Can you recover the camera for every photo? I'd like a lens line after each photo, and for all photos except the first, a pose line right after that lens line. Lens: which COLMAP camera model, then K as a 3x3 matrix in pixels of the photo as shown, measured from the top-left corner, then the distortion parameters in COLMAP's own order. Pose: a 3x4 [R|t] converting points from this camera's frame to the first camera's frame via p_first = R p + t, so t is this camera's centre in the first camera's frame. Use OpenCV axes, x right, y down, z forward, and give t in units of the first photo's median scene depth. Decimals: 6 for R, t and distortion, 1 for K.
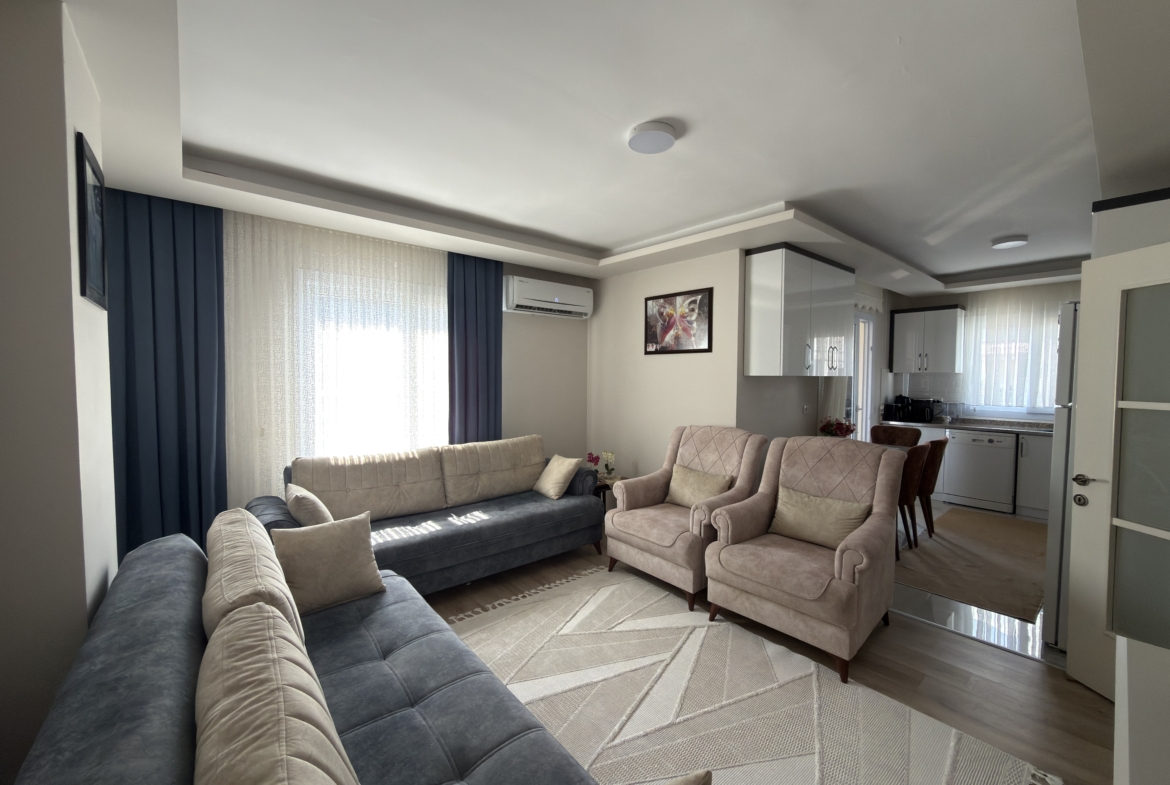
lens RADIAL K [[468.9, 0, 587.8], [0, 468.9, 389.4], [0, 0, 1]] dist [0.001457, 0.005178]
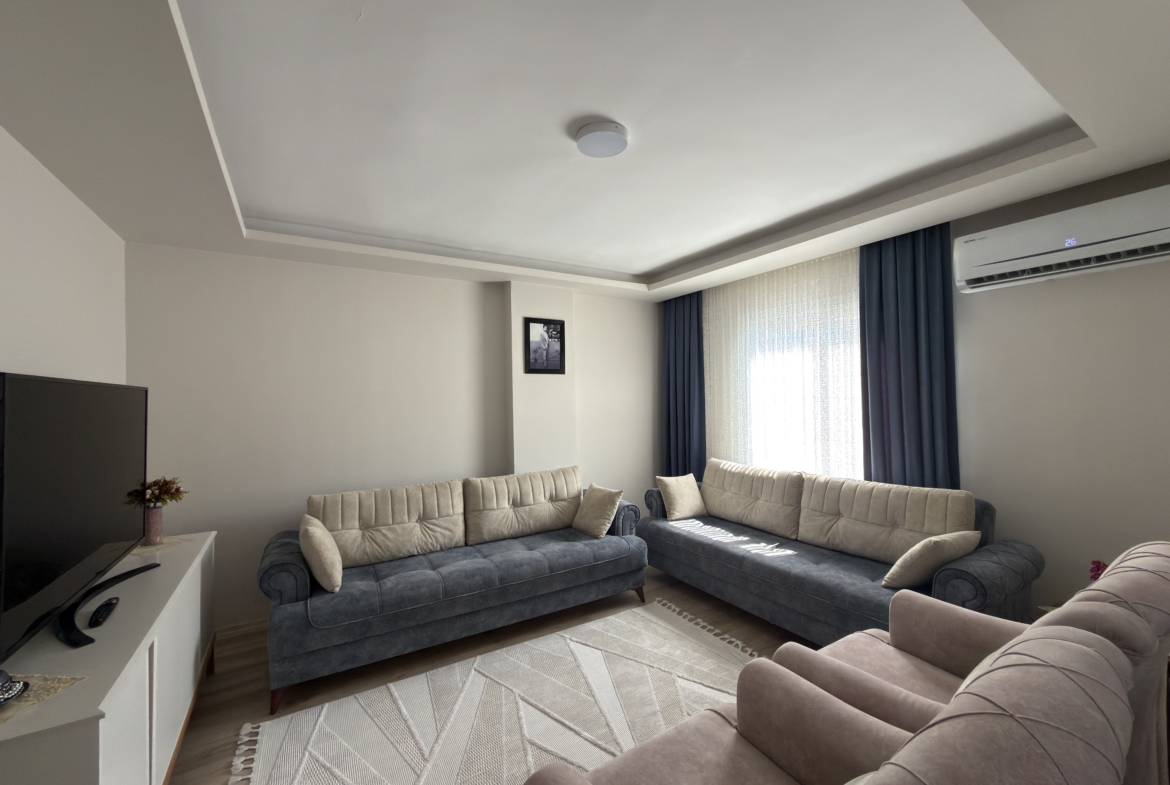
lens RADIAL K [[465.8, 0, 586.7], [0, 465.8, 392.8], [0, 0, 1]] dist [-0.000074, -0.000229]
pose [[-0.158973, -0.012795, -0.987200, 0.658069], [-0.009552, 0.999889, -0.011422, -0.021606], [0.987237, 0.007614, -0.159078, 0.723052]]
